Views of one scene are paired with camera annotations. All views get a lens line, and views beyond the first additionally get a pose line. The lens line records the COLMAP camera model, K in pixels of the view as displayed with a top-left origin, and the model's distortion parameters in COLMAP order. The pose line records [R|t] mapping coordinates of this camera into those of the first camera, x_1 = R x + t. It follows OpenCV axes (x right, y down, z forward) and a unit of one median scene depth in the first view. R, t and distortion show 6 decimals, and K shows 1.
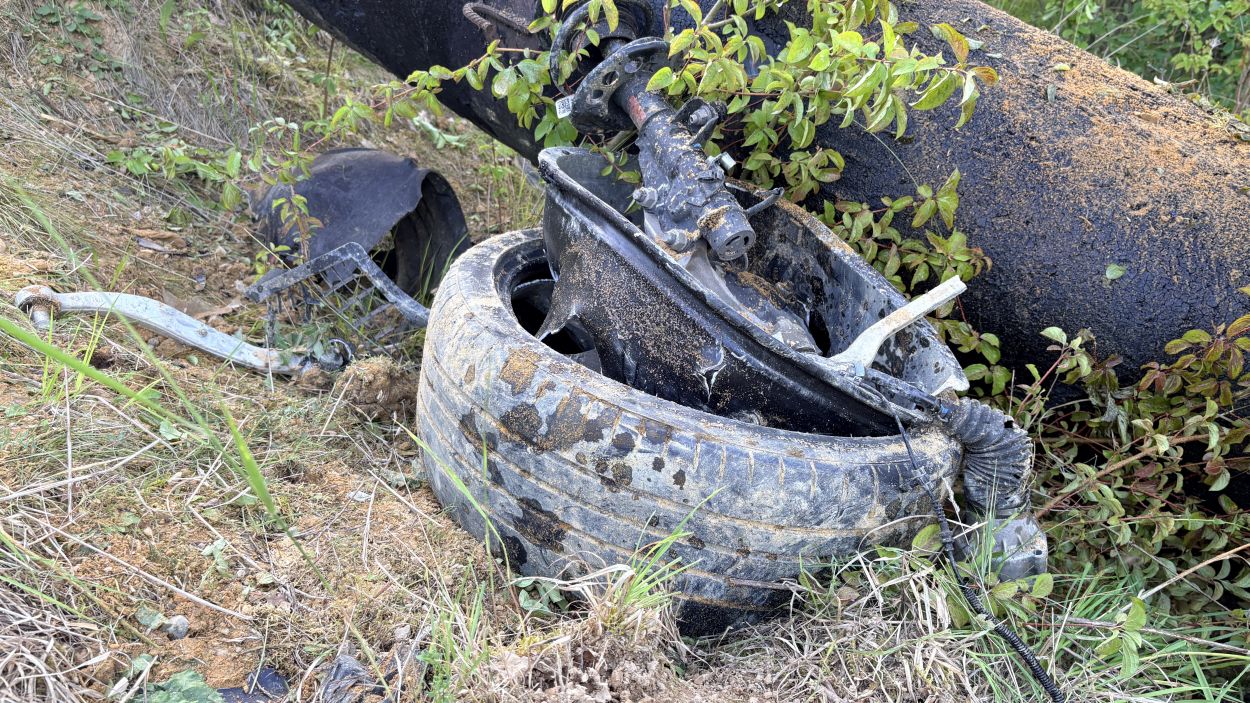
lens RADIAL K [[911.4, 0, 624.5], [0, 911.4, 349.2], [0, 0, 1]] dist [0.030767, -0.022335]
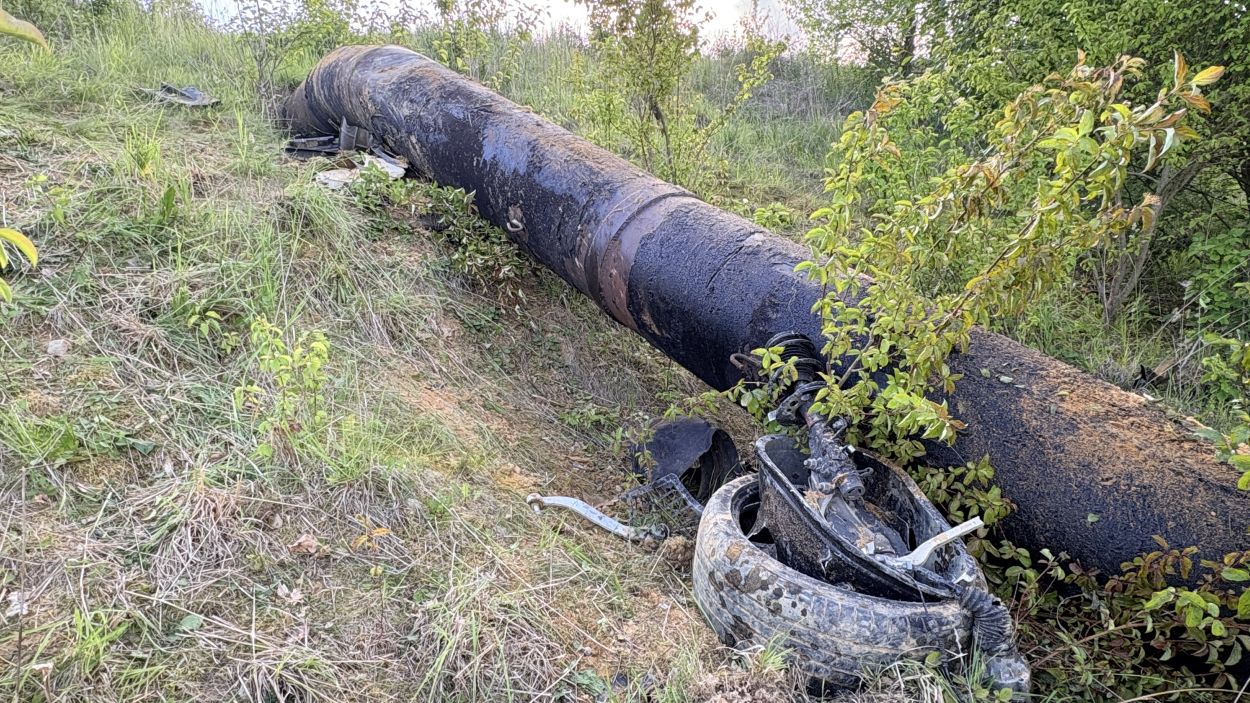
lens RADIAL K [[741.9, 0, 623.5], [0, 741.9, 353.9], [0, 0, 1]] dist [-0.003952, 0.001915]
pose [[0.924688, -0.021187, -0.380136, 0.261818], [-0.055228, 0.980426, -0.188985, -0.075776], [0.376699, 0.195746, 0.905418, -0.641096]]
